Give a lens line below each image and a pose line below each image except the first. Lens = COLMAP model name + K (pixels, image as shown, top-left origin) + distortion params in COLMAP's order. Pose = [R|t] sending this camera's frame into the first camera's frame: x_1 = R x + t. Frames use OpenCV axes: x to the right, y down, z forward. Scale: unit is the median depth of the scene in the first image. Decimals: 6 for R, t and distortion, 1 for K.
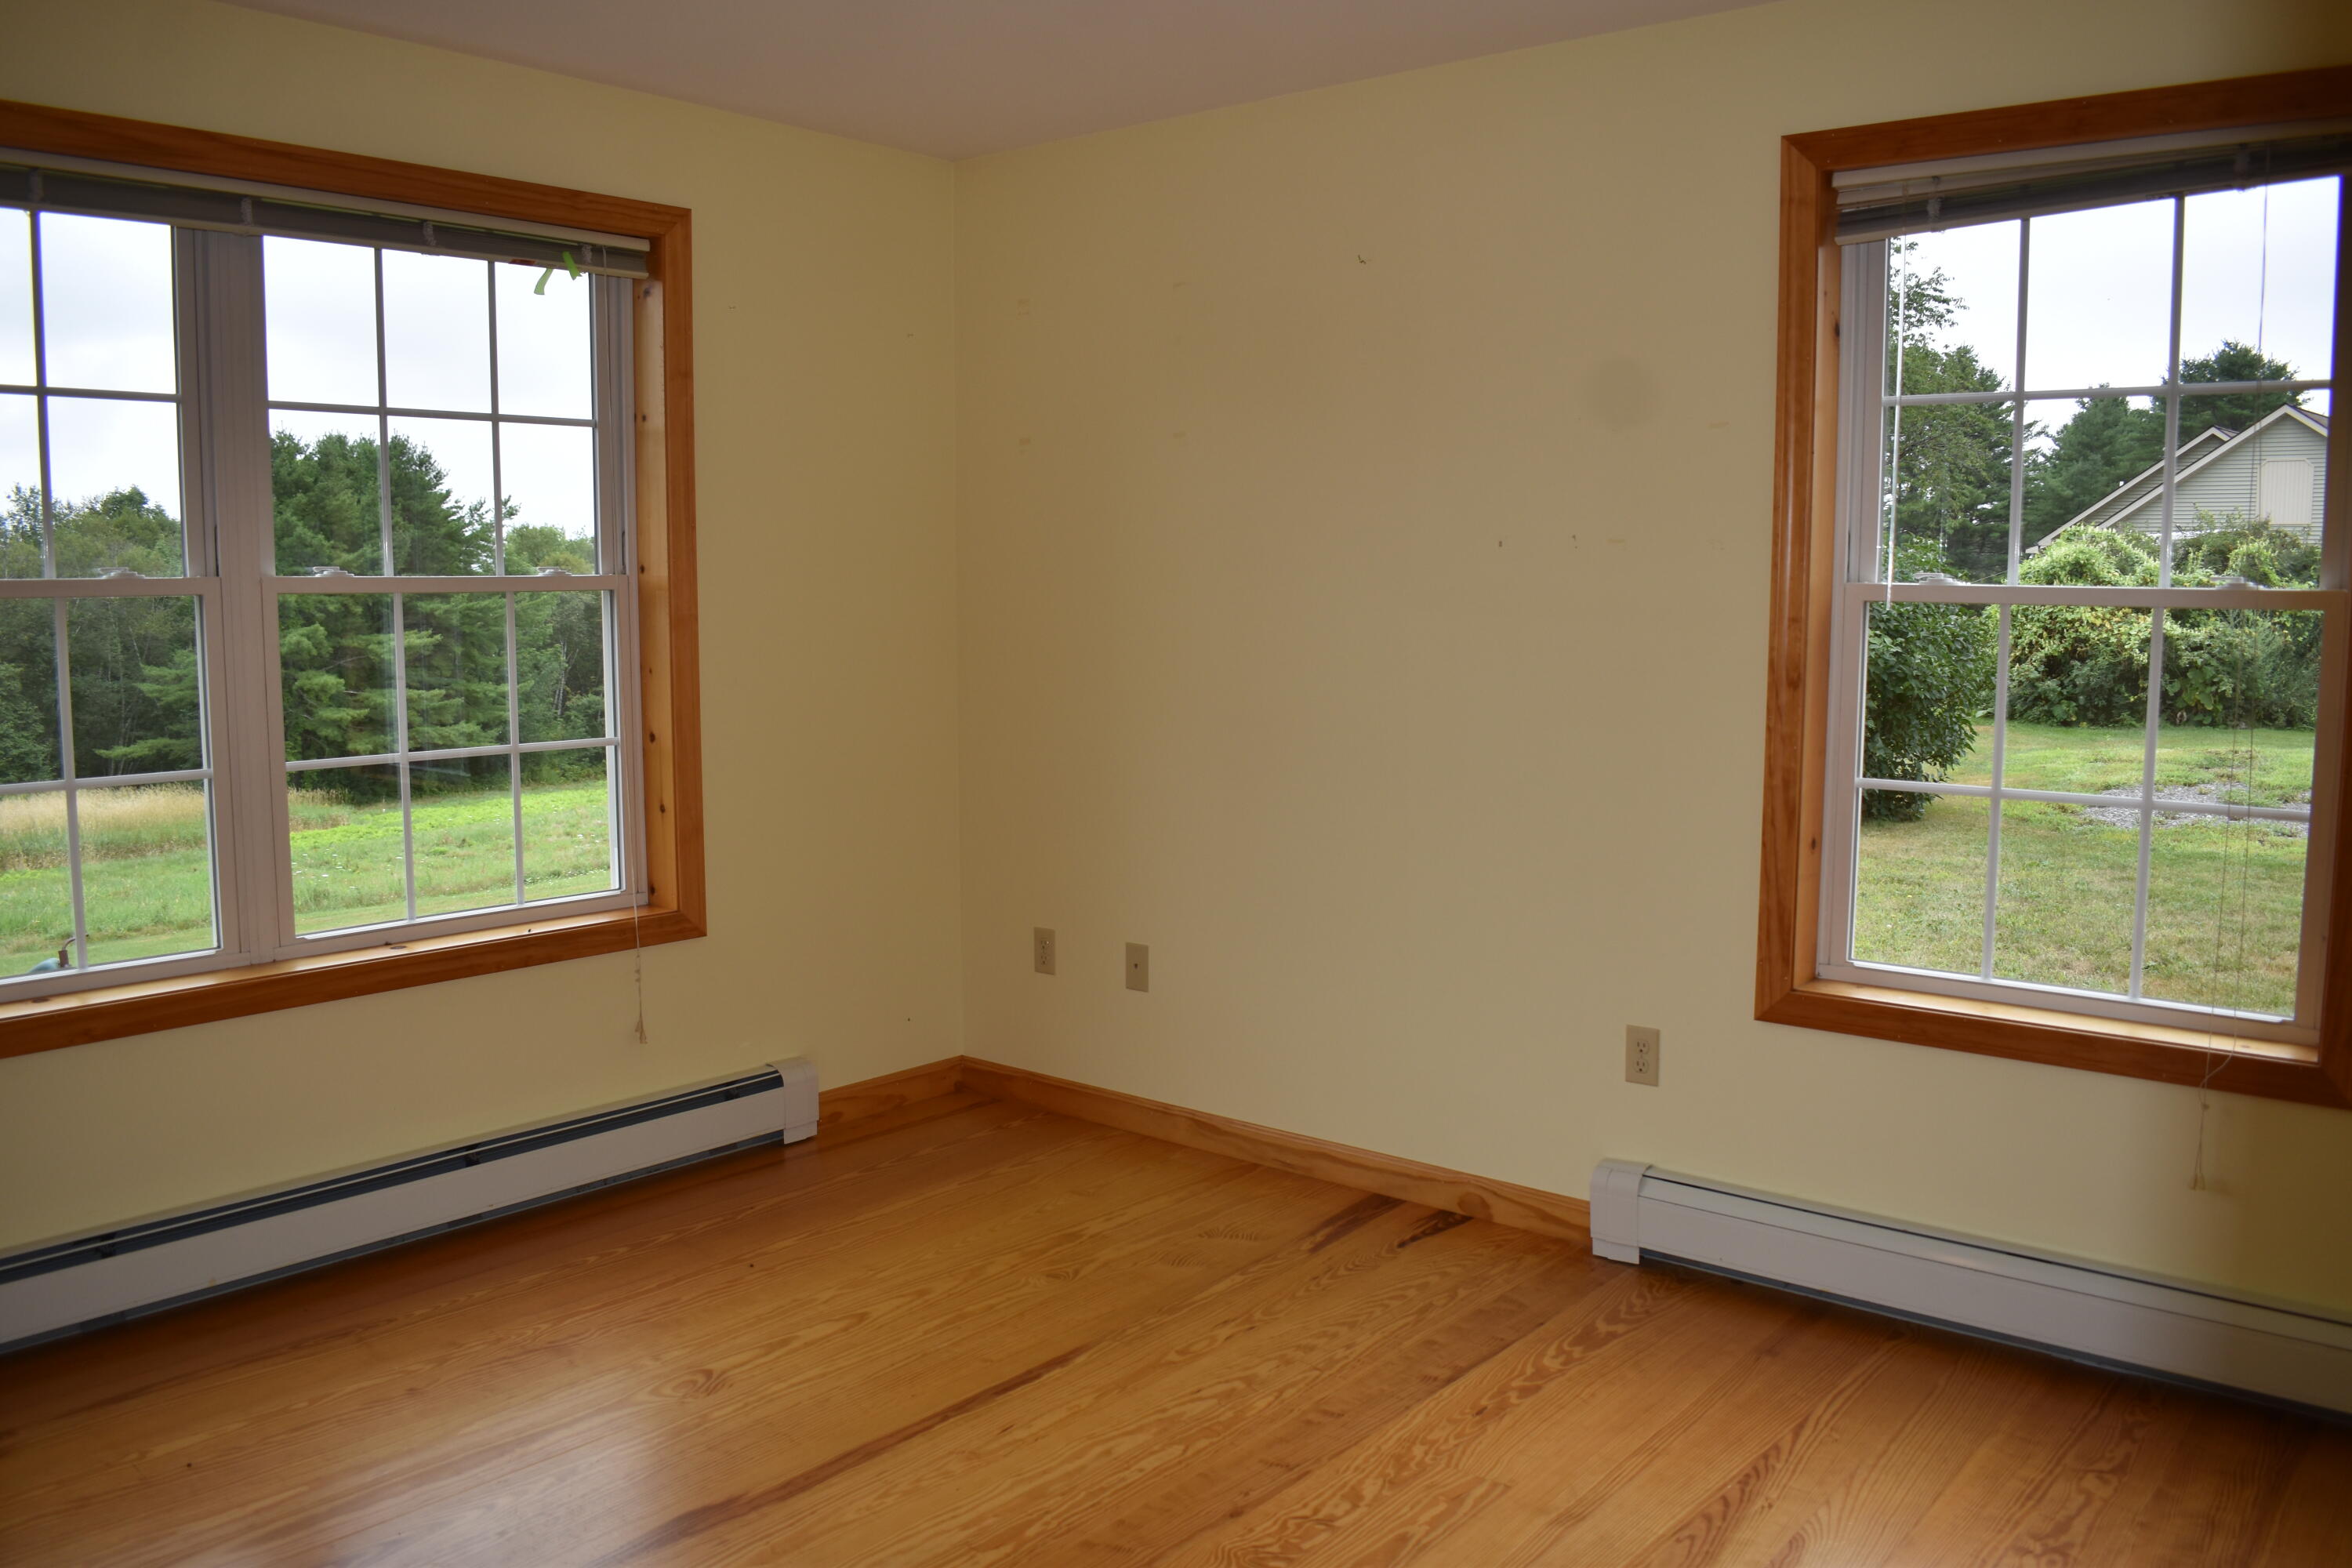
lens RADIAL K [[1841.2, 0, 1176.0], [0, 1841.2, 784.0], [0, 0, 1]] dist [-0.089249, -0.001654]
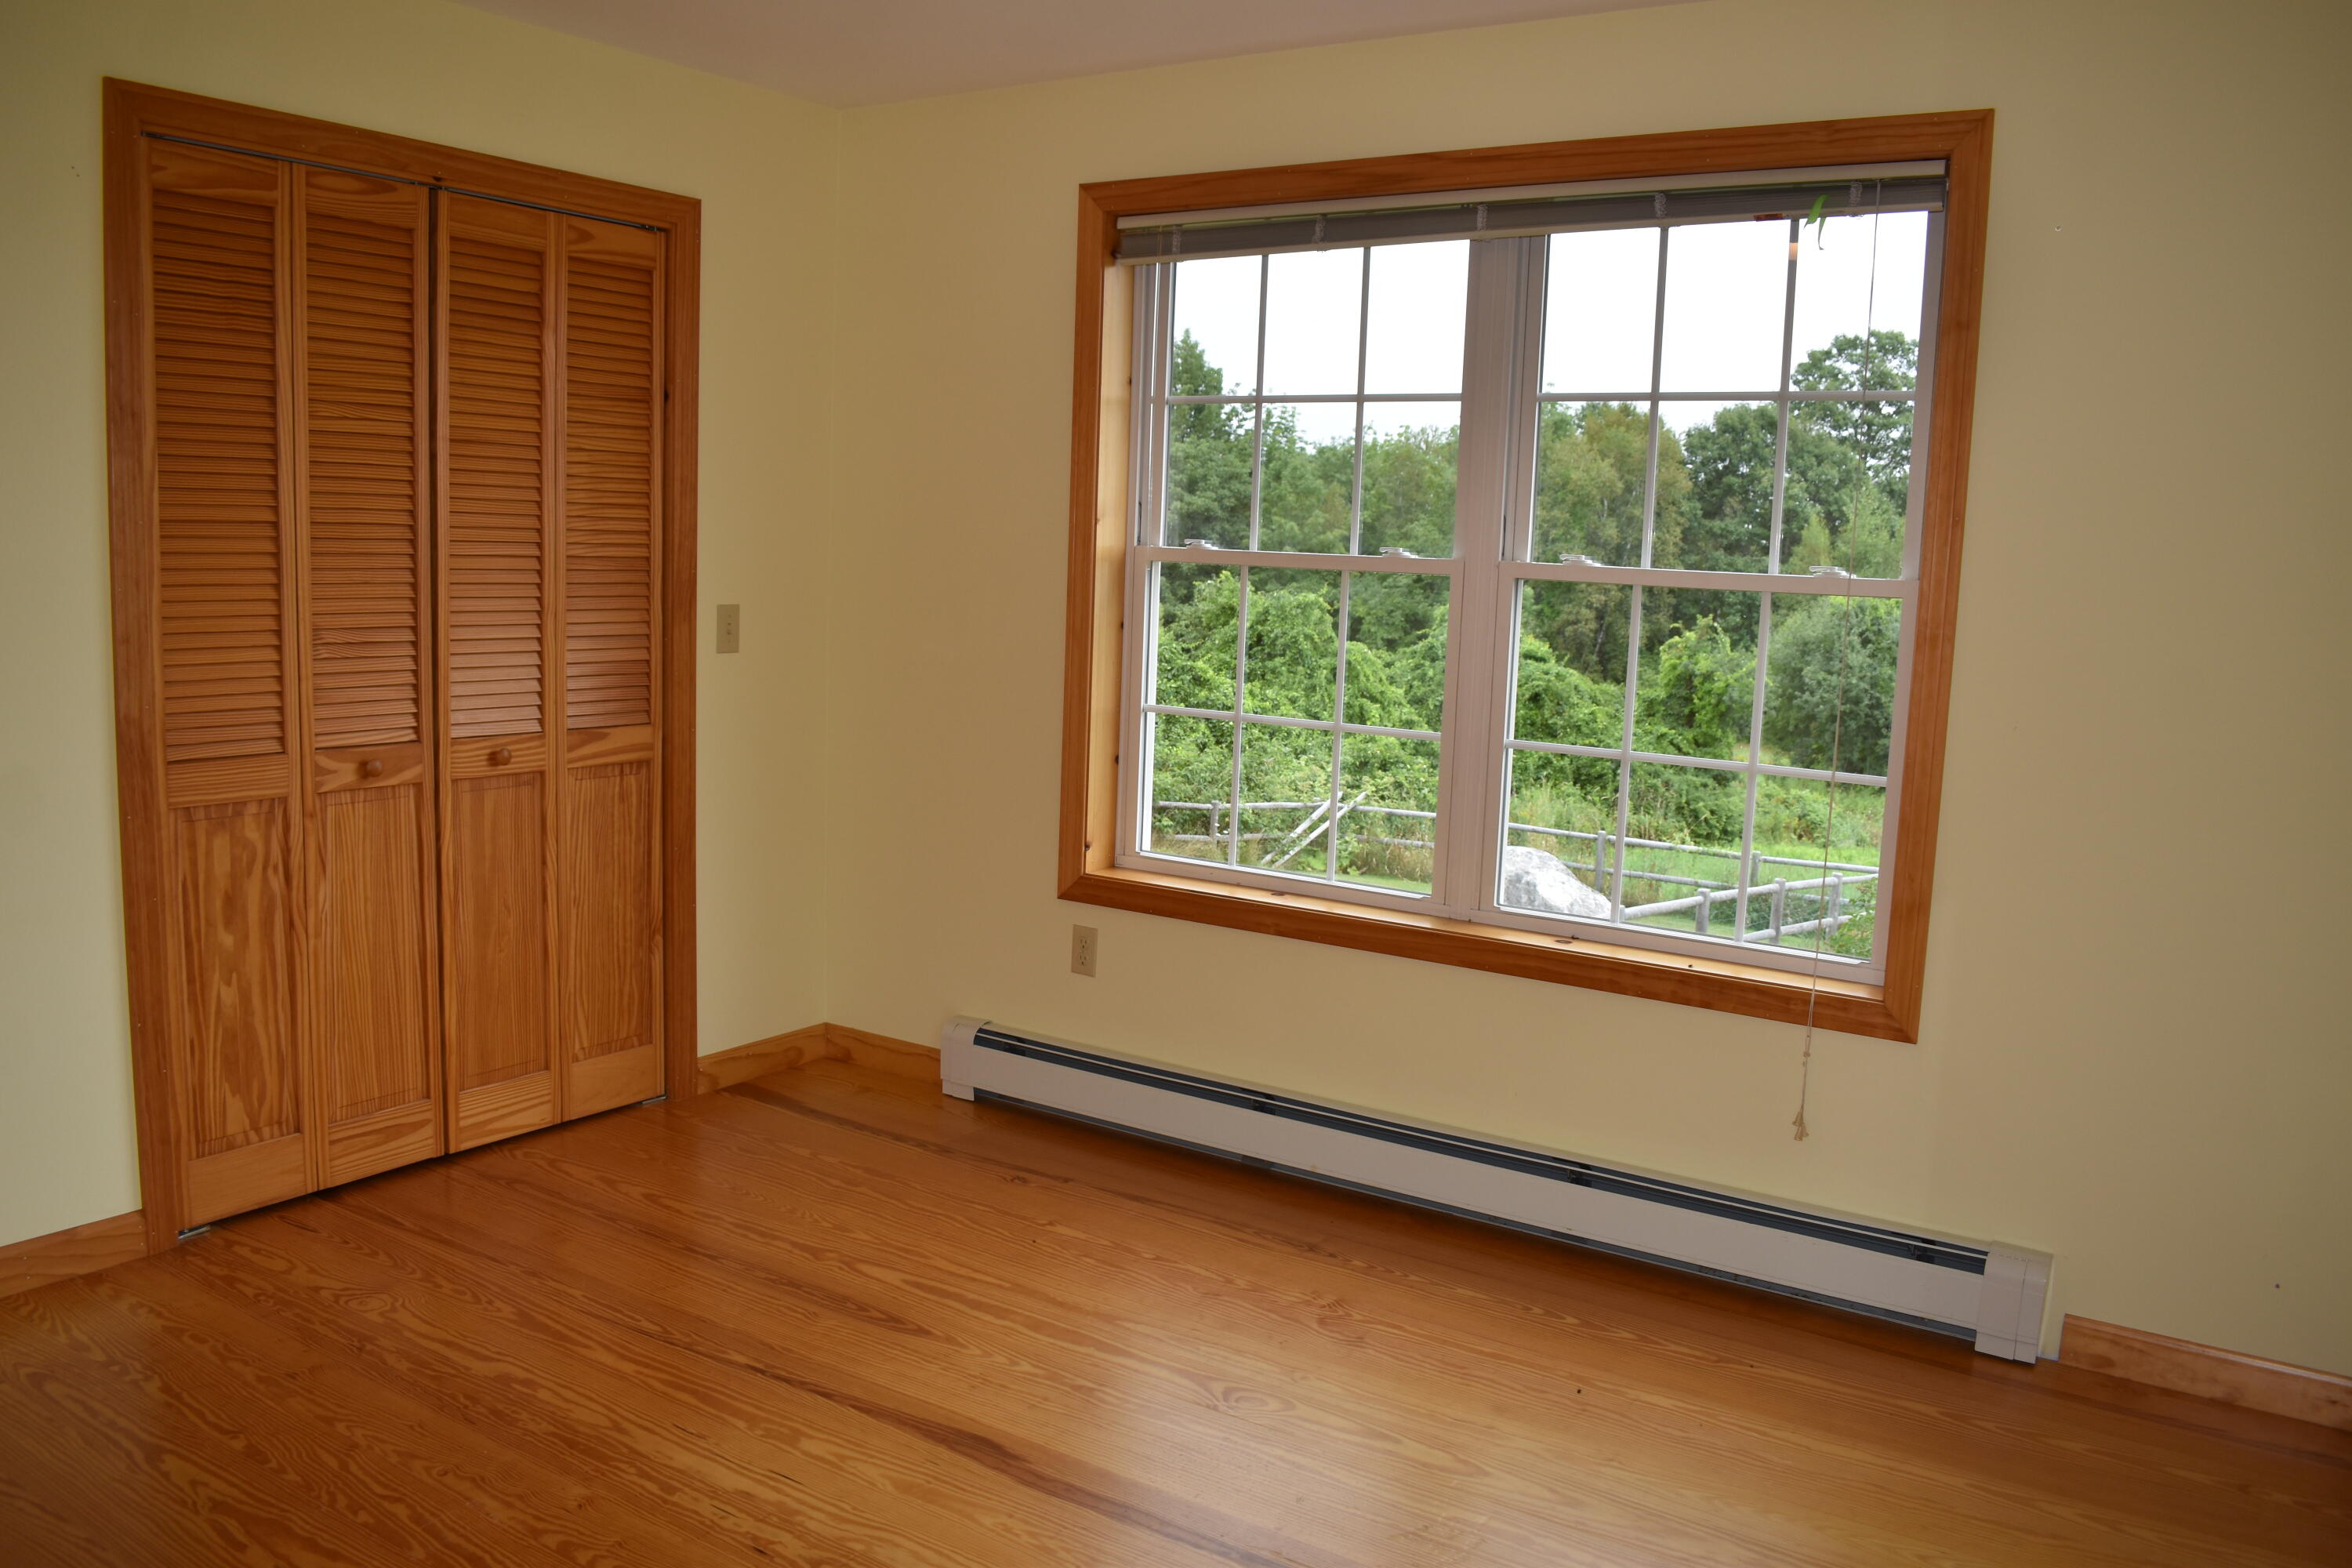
lens RADIAL K [[1841.2, 0, 1176.0], [0, 1841.2, 784.0], [0, 0, 1]] dist [-0.089249, -0.001654]
pose [[0.101749, 0.133574, -0.985802, 0.511946], [-0.146648, 0.982133, 0.117941, -0.079209], [0.983942, 0.132565, 0.119520, 0.646683]]
